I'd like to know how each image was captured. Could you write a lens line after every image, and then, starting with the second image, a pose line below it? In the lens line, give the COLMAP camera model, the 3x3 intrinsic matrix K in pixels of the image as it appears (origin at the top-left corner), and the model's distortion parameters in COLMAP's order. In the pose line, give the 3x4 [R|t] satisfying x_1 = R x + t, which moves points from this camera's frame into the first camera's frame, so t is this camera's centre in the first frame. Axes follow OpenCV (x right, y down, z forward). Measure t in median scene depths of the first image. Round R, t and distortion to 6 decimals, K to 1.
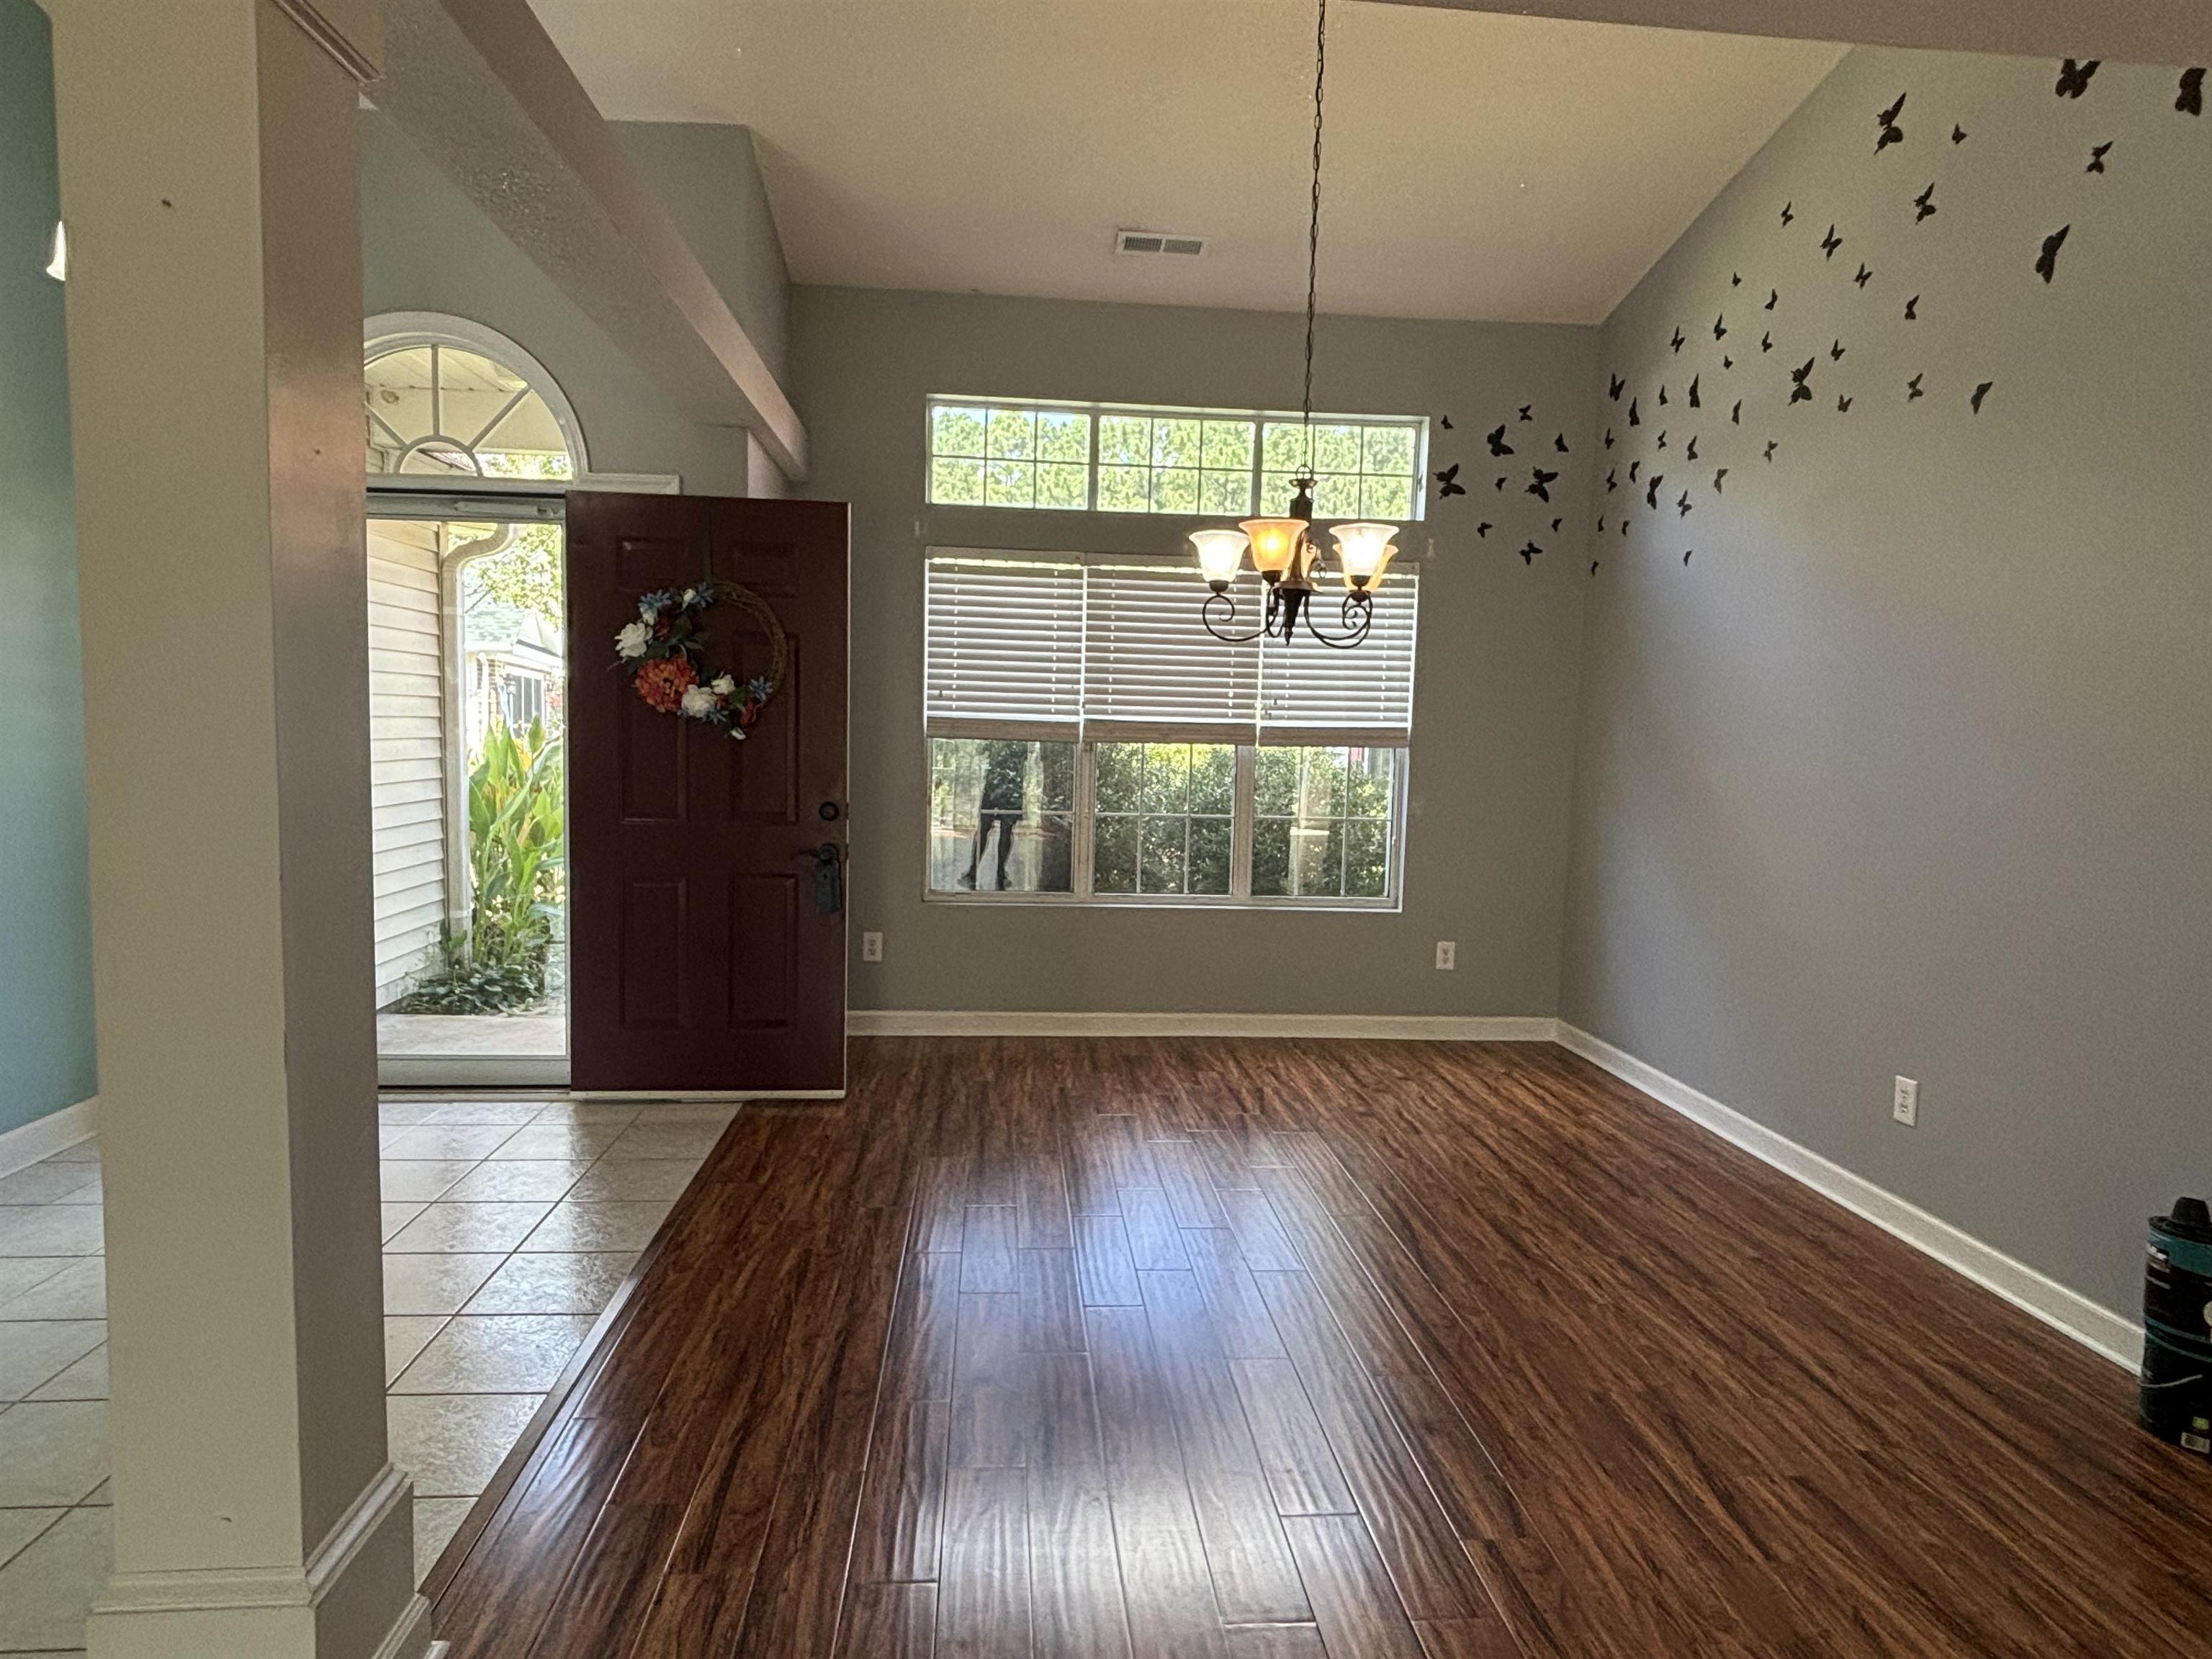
lens RADIAL K [[1280.0, 0, 1106.0], [0, 1280.0, 829.5], [0, 0, 1]] dist [0.039571, -0.000303]
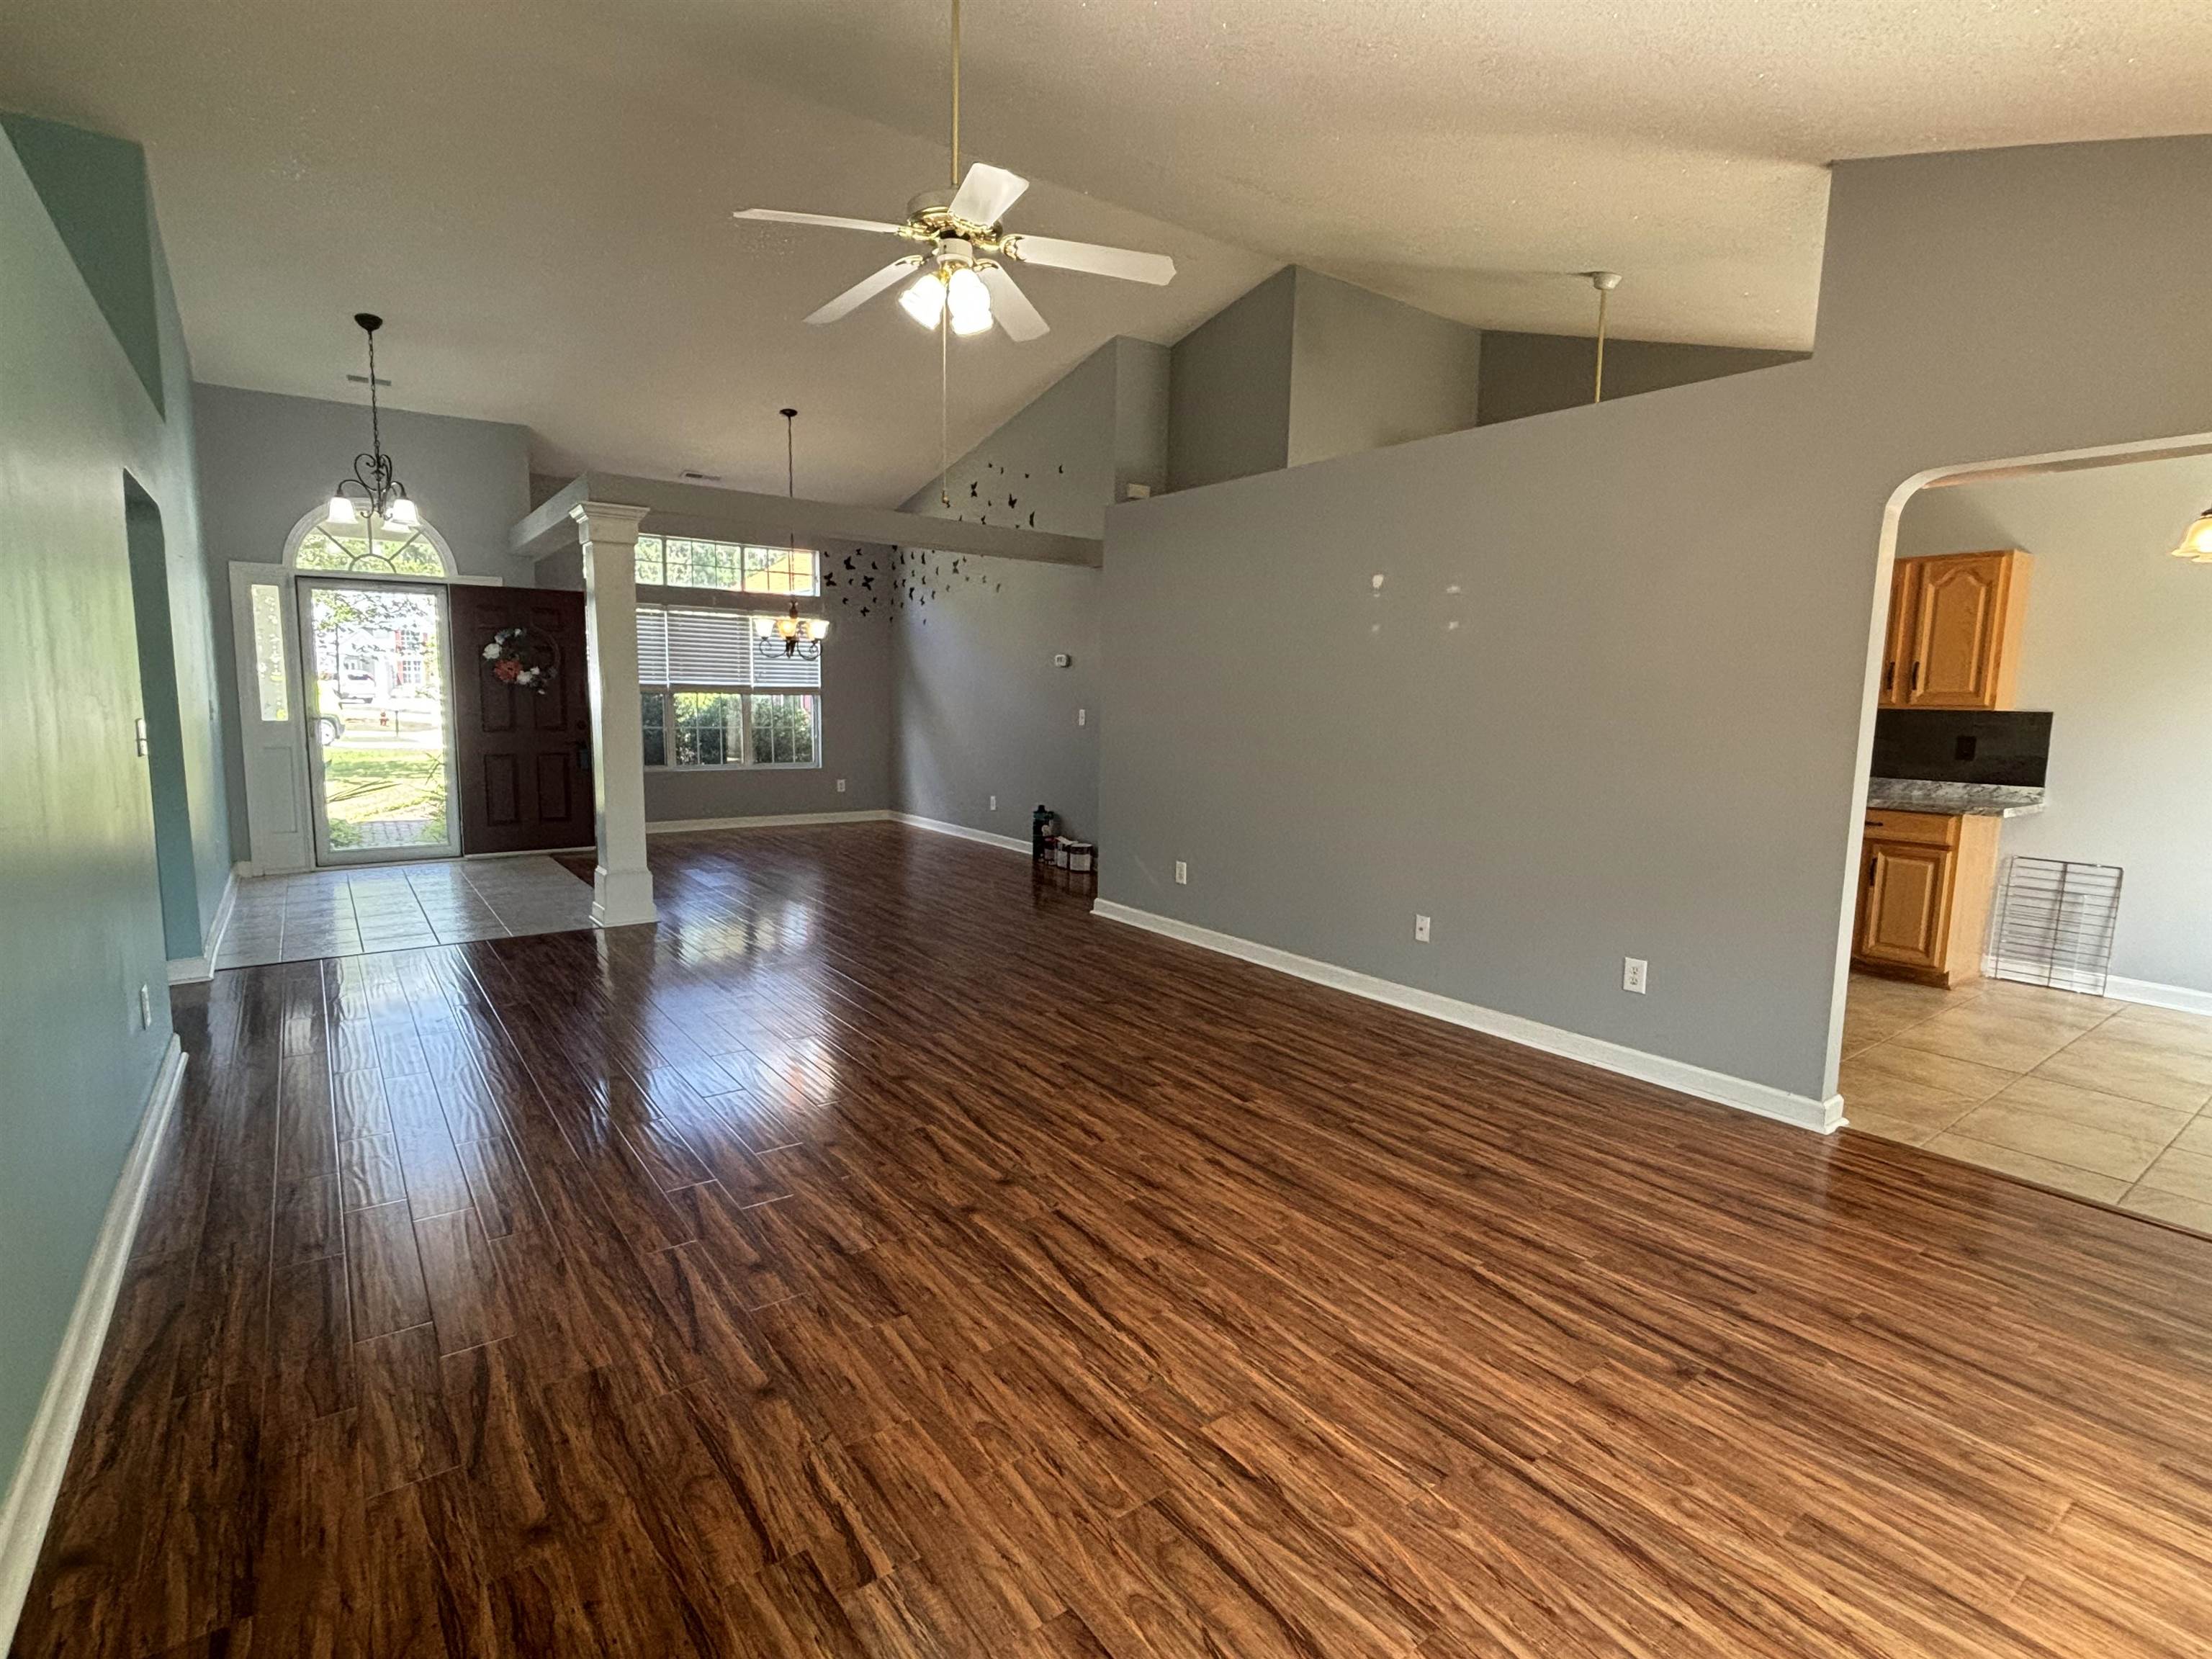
lens RADIAL K [[1073.3, 0, 1106.0], [0, 1073.3, 829.5], [0, 0, 1]] dist [-0.009641, 0.006227]
pose [[0.850389, -0.072945, 0.521073, -0.389722], [0.040506, 0.996480, 0.073391, 0.062477], [-0.524593, -0.041304, 0.850351, -1.030002]]
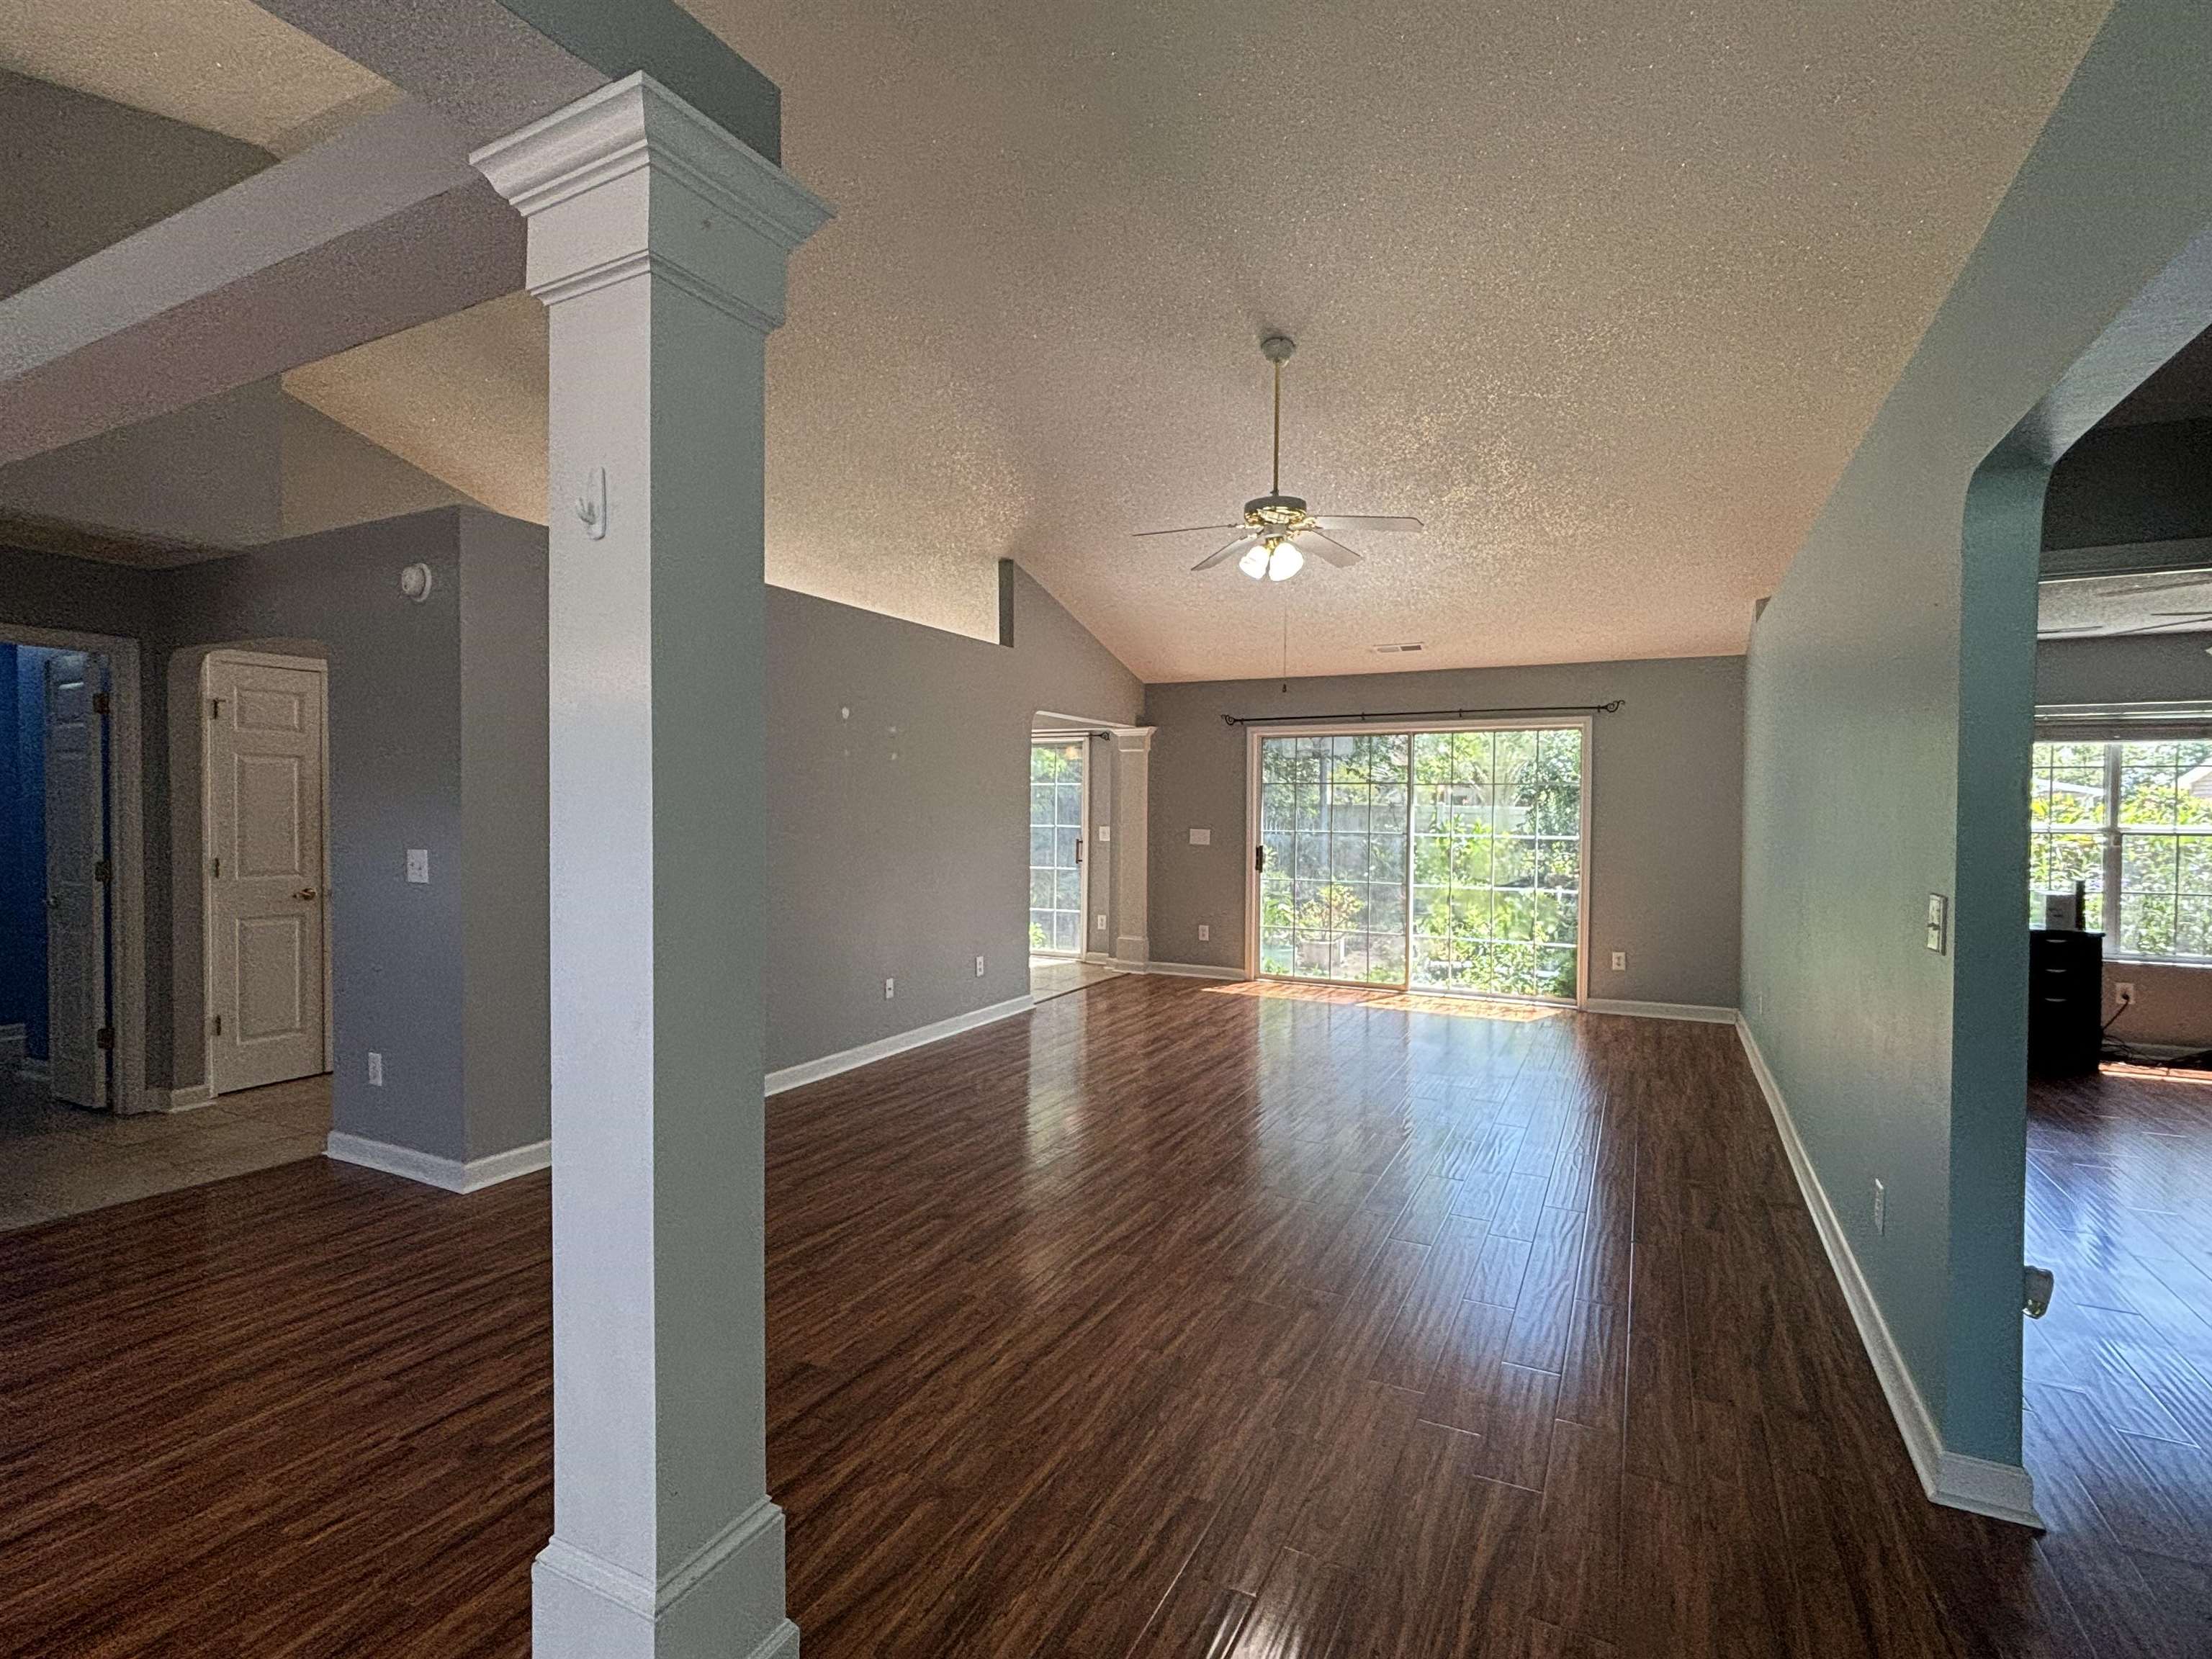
lens RADIAL K [[1073.3, 0, 1106.0], [0, 1073.3, 829.5], [0, 0, 1]] dist [-0.009641, 0.006227]
pose [[-0.855720, -0.040460, 0.515855, -0.494570], [0.013065, 0.994931, 0.099708, -0.069395], [-0.517274, 0.092062, -0.850854, 0.544103]]
